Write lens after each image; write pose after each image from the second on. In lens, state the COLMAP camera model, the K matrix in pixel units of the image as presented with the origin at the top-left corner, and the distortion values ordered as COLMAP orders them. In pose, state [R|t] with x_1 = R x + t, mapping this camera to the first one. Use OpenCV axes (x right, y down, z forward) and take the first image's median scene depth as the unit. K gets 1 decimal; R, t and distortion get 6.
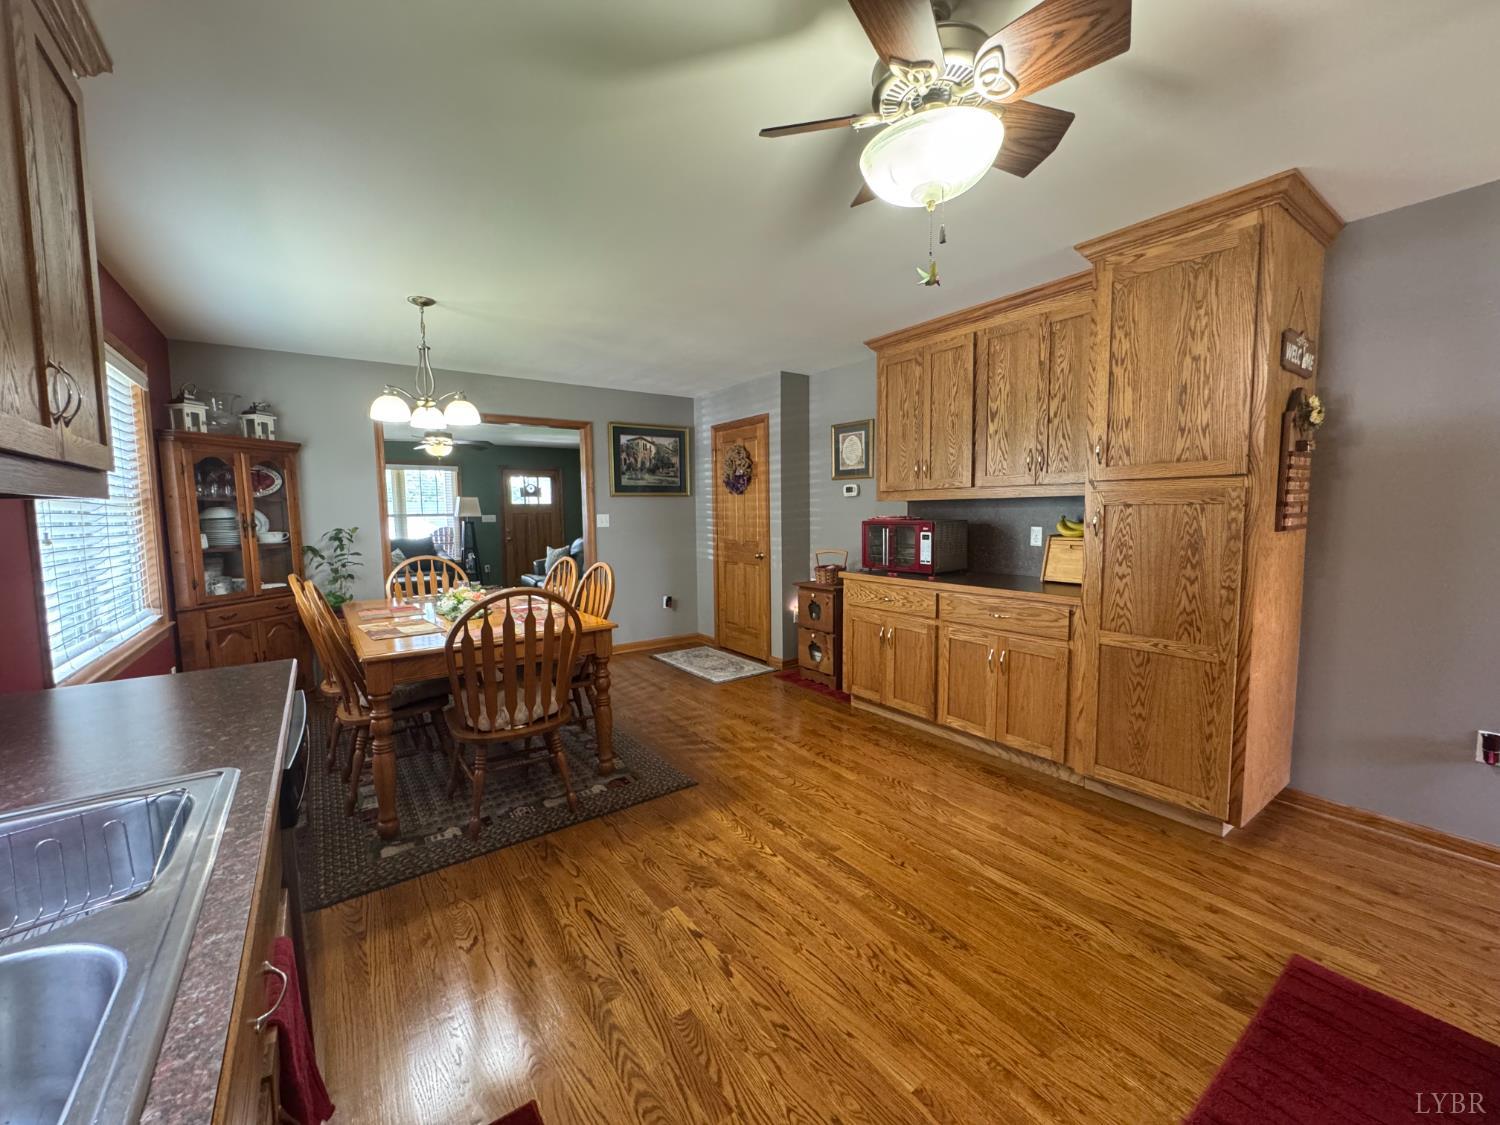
lens RADIAL K [[597.7, 0, 750.0], [0, 597.7, 562.5], [0, 0, 1]] dist [0.000413, 0.000163]
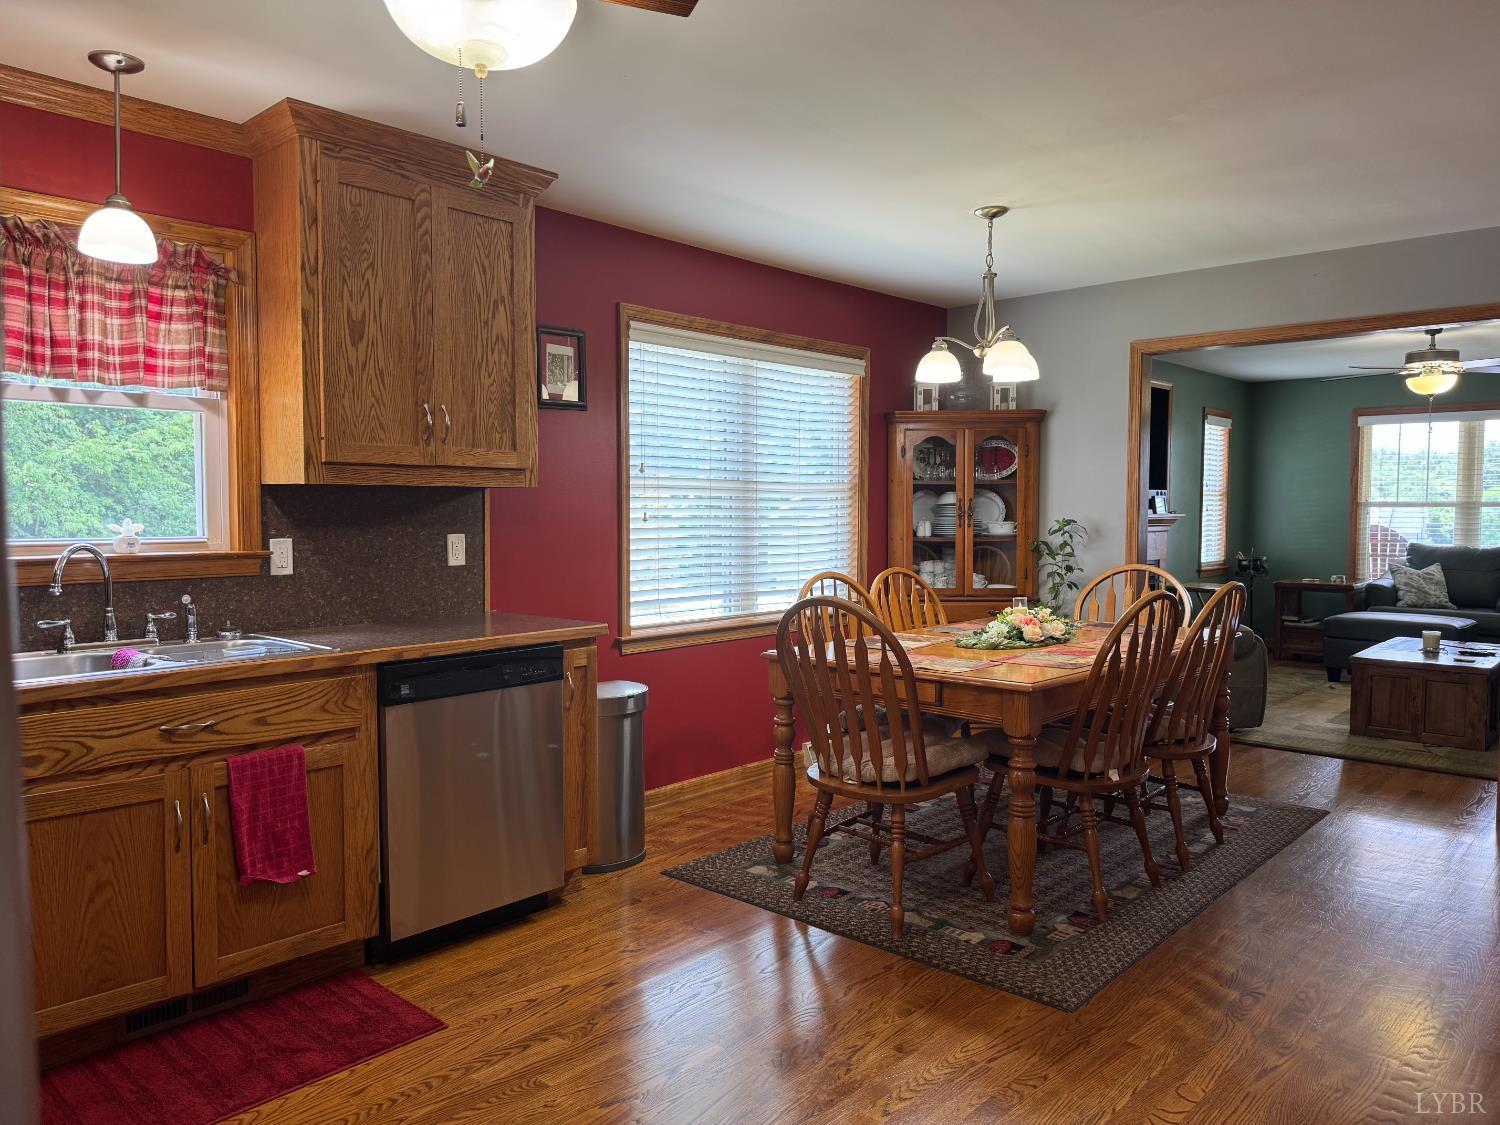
lens RADIAL K [[1048.9, 0, 752.1], [0, 1048.9, 586.5], [0, 0, 1]] dist [0.025818, -0.001065]
pose [[0.206023, 0.090490, -0.974354, 0.746488], [-0.087080, 0.993460, 0.073852, -0.053531], [0.974665, 0.069632, 0.212556, 0.500561]]
